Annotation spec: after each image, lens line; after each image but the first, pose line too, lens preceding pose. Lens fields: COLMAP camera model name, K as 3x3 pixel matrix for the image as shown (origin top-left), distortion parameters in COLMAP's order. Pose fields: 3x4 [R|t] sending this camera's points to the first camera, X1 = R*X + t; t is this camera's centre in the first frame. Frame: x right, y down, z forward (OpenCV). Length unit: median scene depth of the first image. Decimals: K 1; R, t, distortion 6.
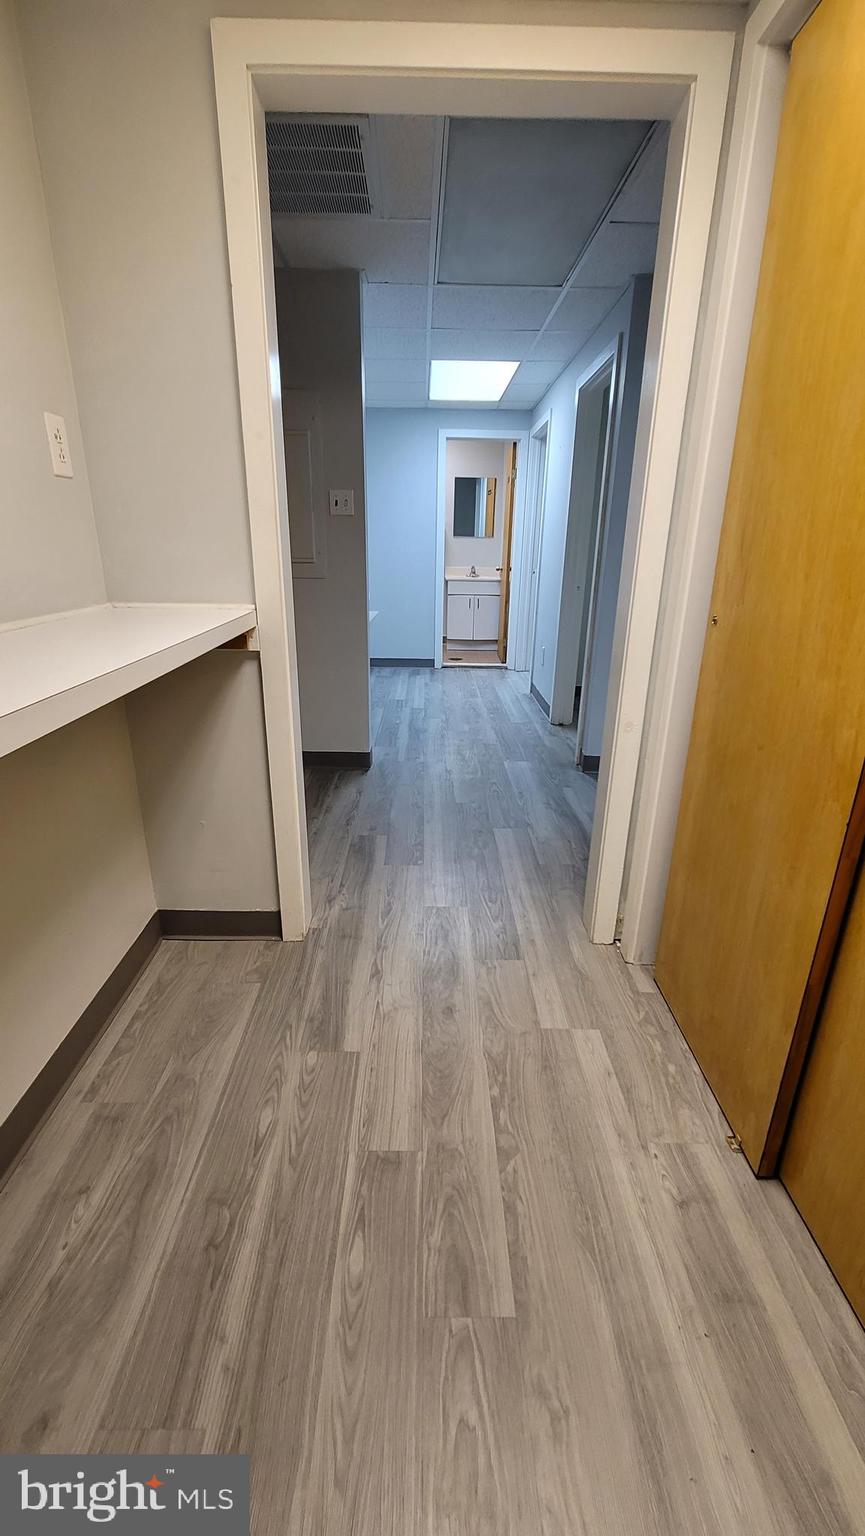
lens RADIAL K [[632.4, 0, 433.4], [0, 632.4, 776.6], [0, 0, 1]] dist [-0.014525, 0.004696]
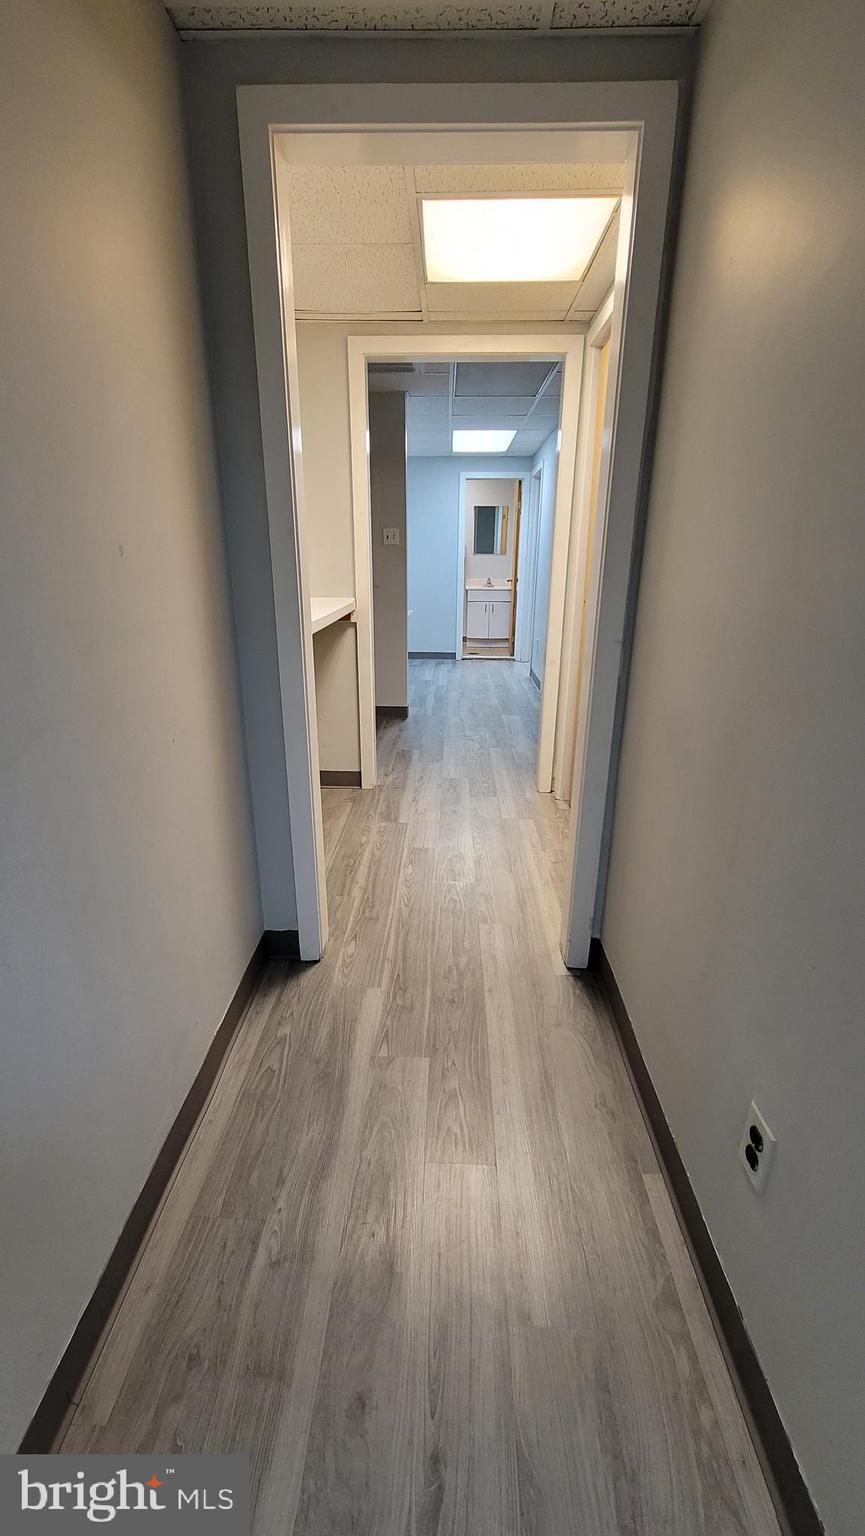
lens RADIAL K [[632.4, 0, 433.4], [0, 632.4, 776.6], [0, 0, 1]] dist [-0.014525, 0.004696]
pose [[0.999094, 0.006619, -0.042031, 0.020396], [-0.007390, 0.999807, -0.018223, 0.146389], [0.041903, 0.018517, 0.998950, -0.432861]]
